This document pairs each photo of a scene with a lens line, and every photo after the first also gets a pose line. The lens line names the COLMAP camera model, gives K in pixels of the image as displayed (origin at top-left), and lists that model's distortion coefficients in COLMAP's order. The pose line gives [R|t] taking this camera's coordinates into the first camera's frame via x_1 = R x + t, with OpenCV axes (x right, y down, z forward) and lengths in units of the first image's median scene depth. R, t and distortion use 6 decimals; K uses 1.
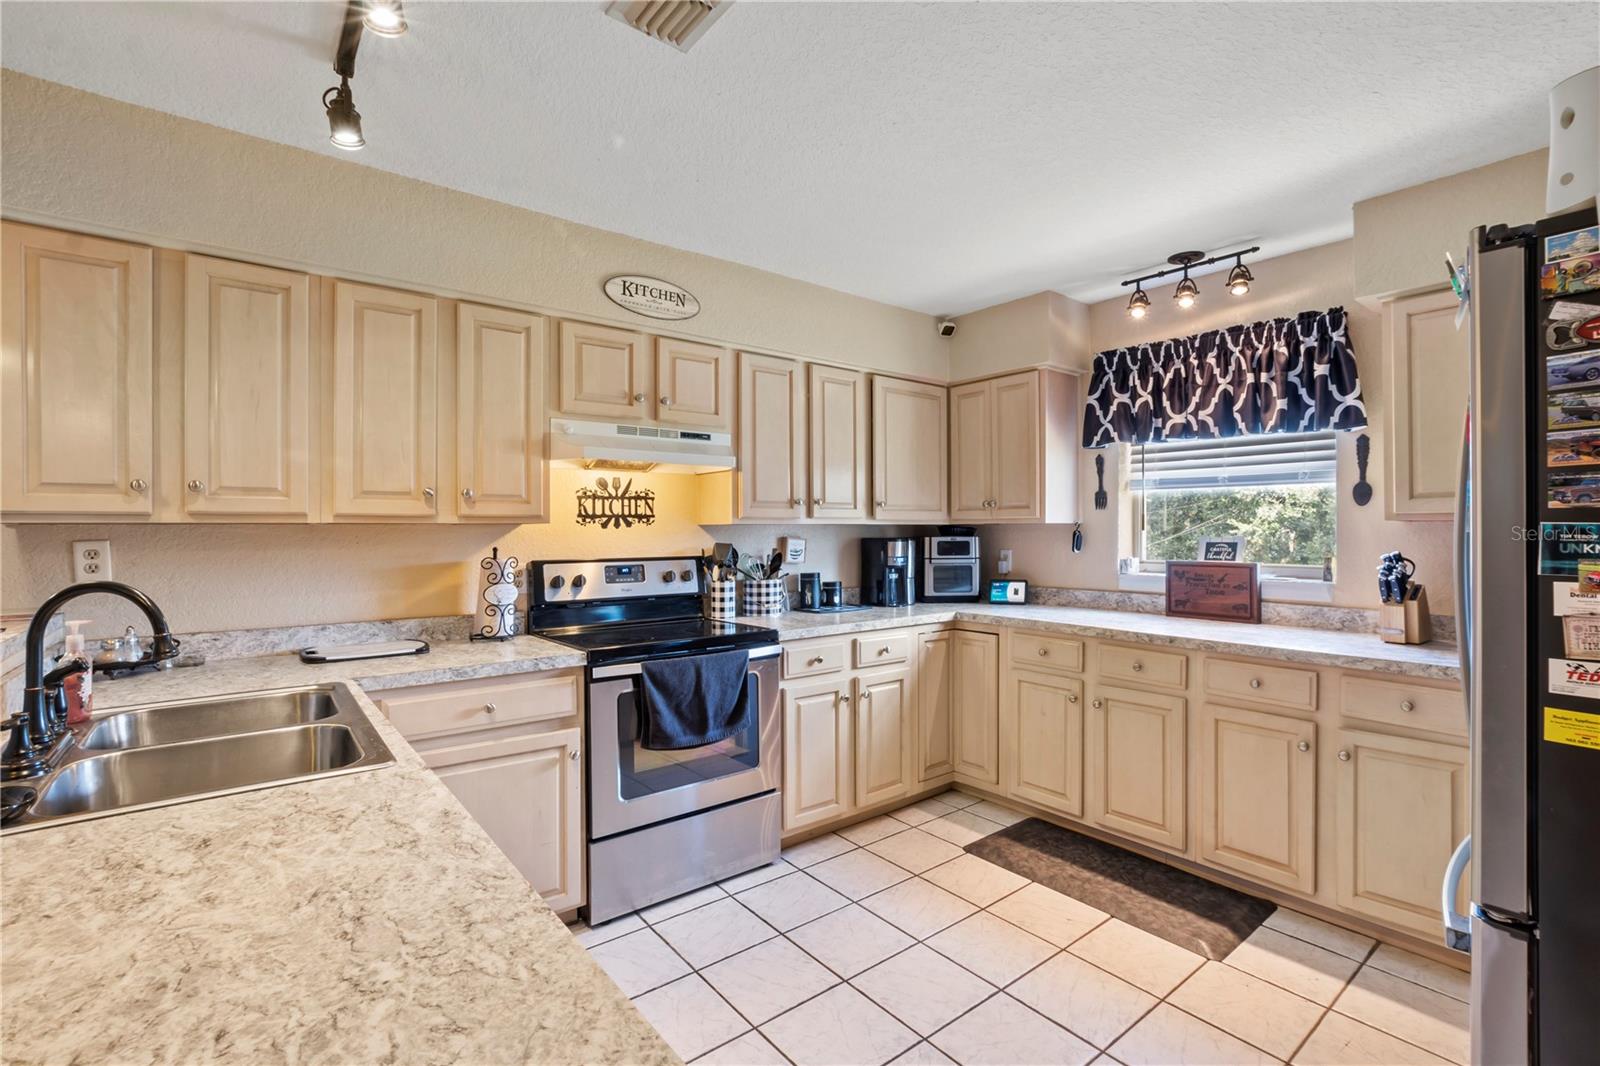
lens RADIAL K [[721.0, 0, 823.2], [0, 721.0, 530.5], [0, 0, 1]] dist [-0.012554, 0.000161]
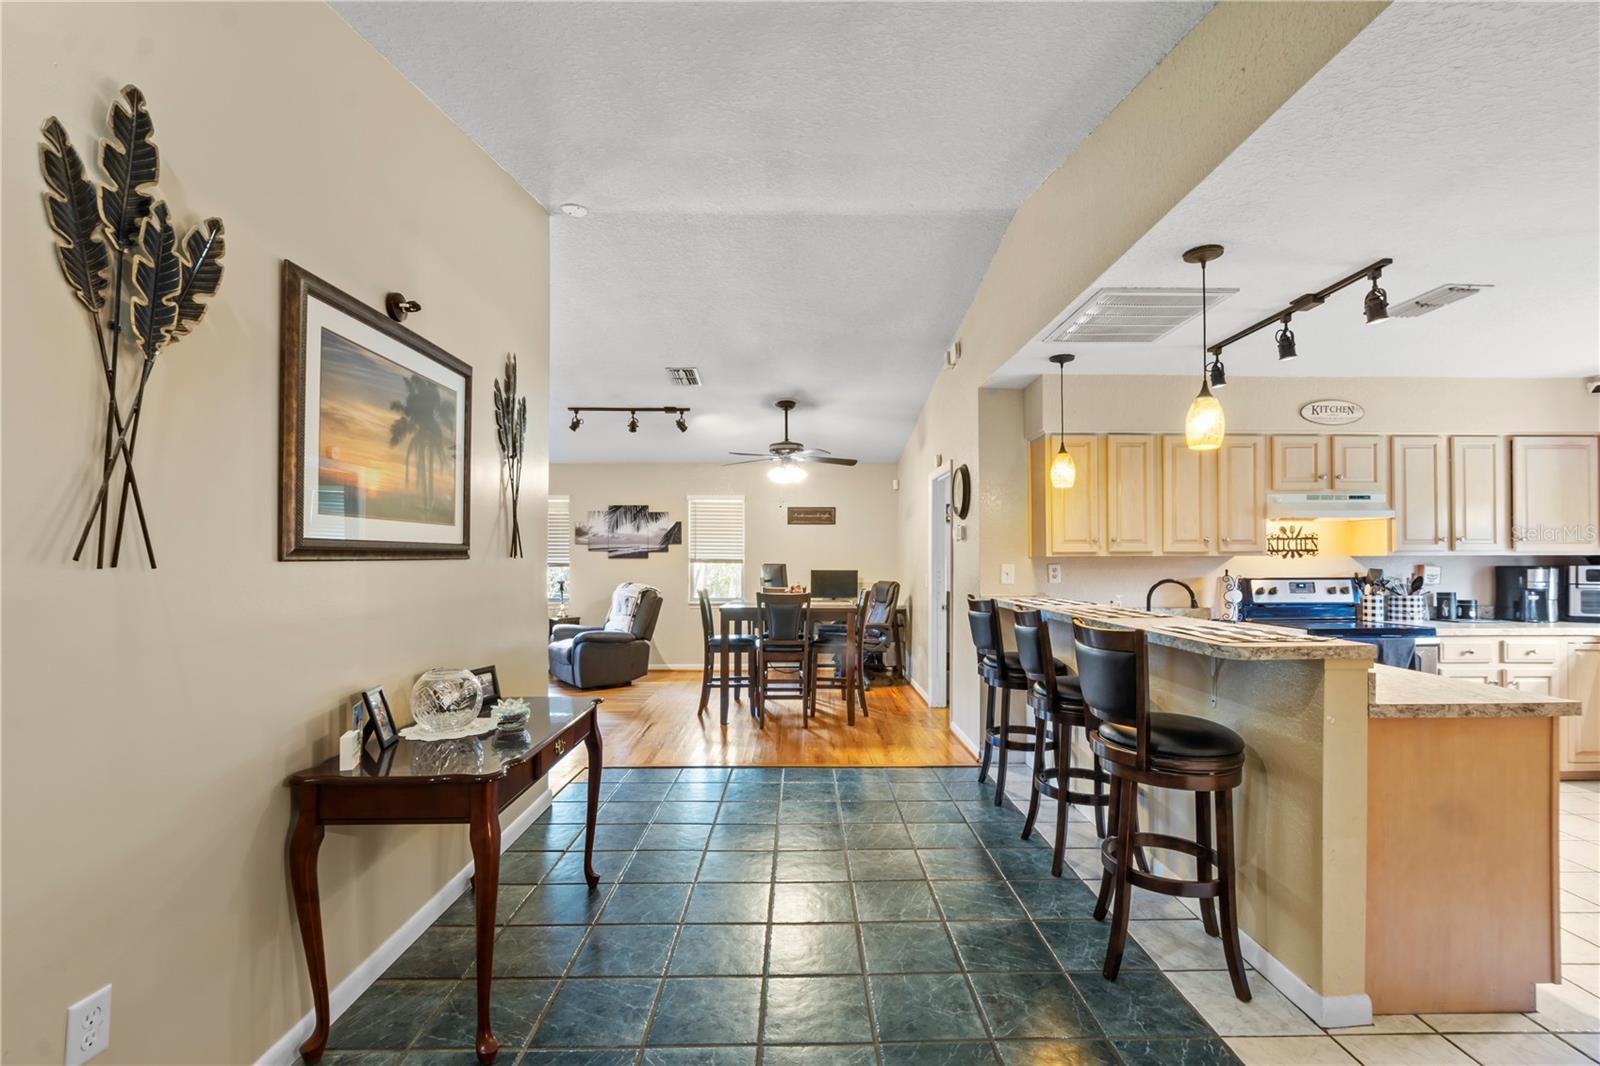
lens RADIAL K [[697.1, 0, 819.7], [0, 697.1, 554.8], [0, 0, 1]] dist [-0.013733, 0.000928]
pose [[0.791697, -0.001085, -0.610913, -0.178490], [-0.000635, 0.999996, -0.002599, -0.005907], [0.610914, 0.002445, 0.791693, -0.792246]]
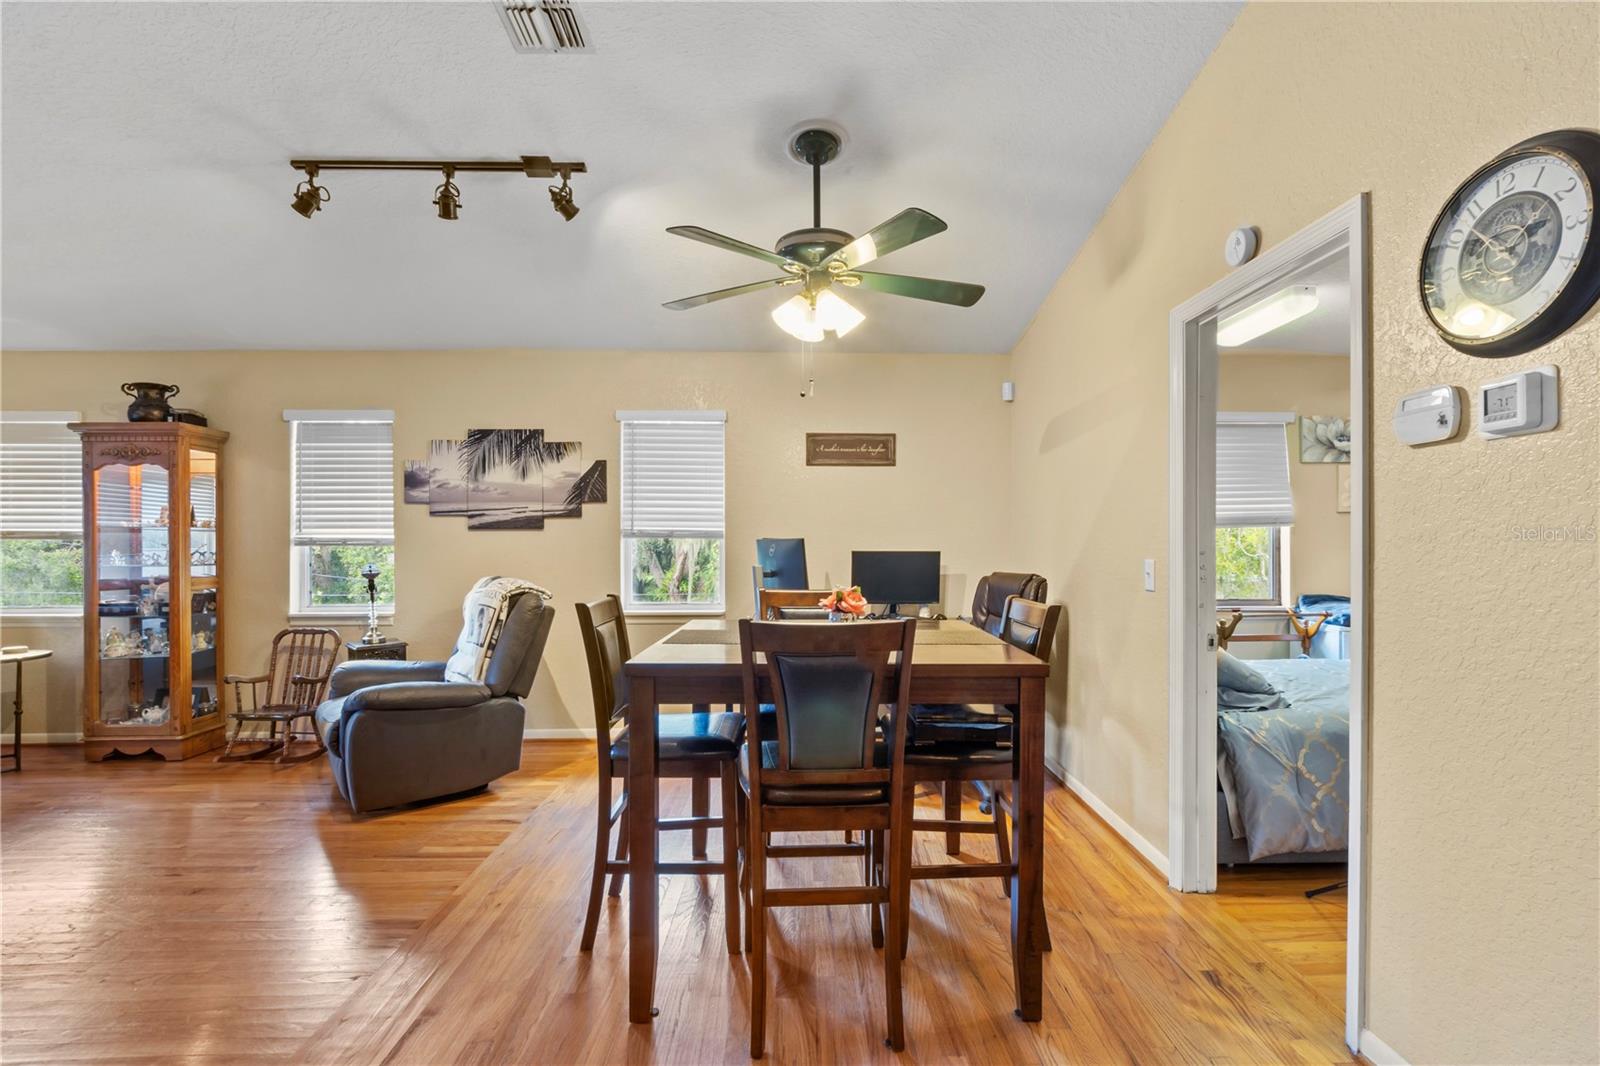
lens RADIAL K [[730.1, 0, 819.4], [0, 730.1, 552.0], [0, 0, 1]] dist [-0.025865, 0.009151]
pose [[0.791734, 0.010246, -0.610780, -0.965242], [0.000346, 0.999852, 0.017220, 0.020876], [0.610865, -0.013845, 0.791613, 0.072174]]
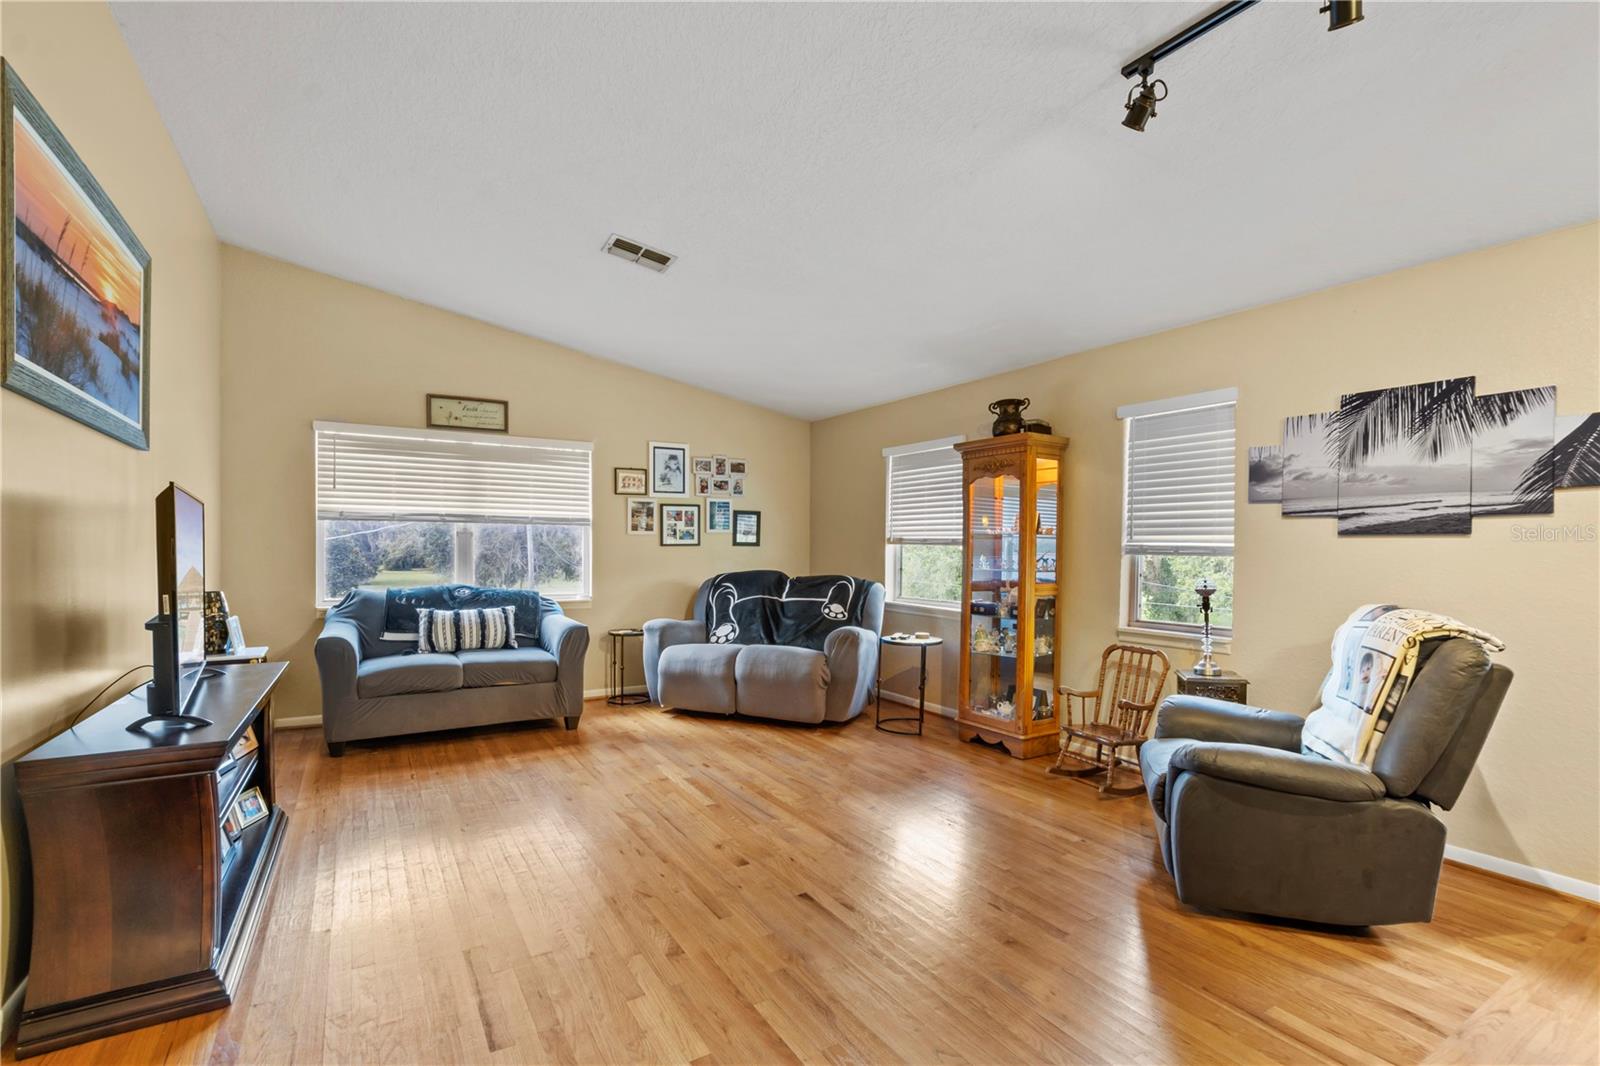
lens RADIAL K [[730.1, 0, 819.4], [0, 730.1, 552.0], [0, 0, 1]] dist [-0.025865, 0.009151]
pose [[-0.120574, 0.010464, -0.992649, -1.285623], [-0.007246, 0.999909, 0.011421, 0.018124], [0.992678, 0.008570, -0.120487, 0.177202]]
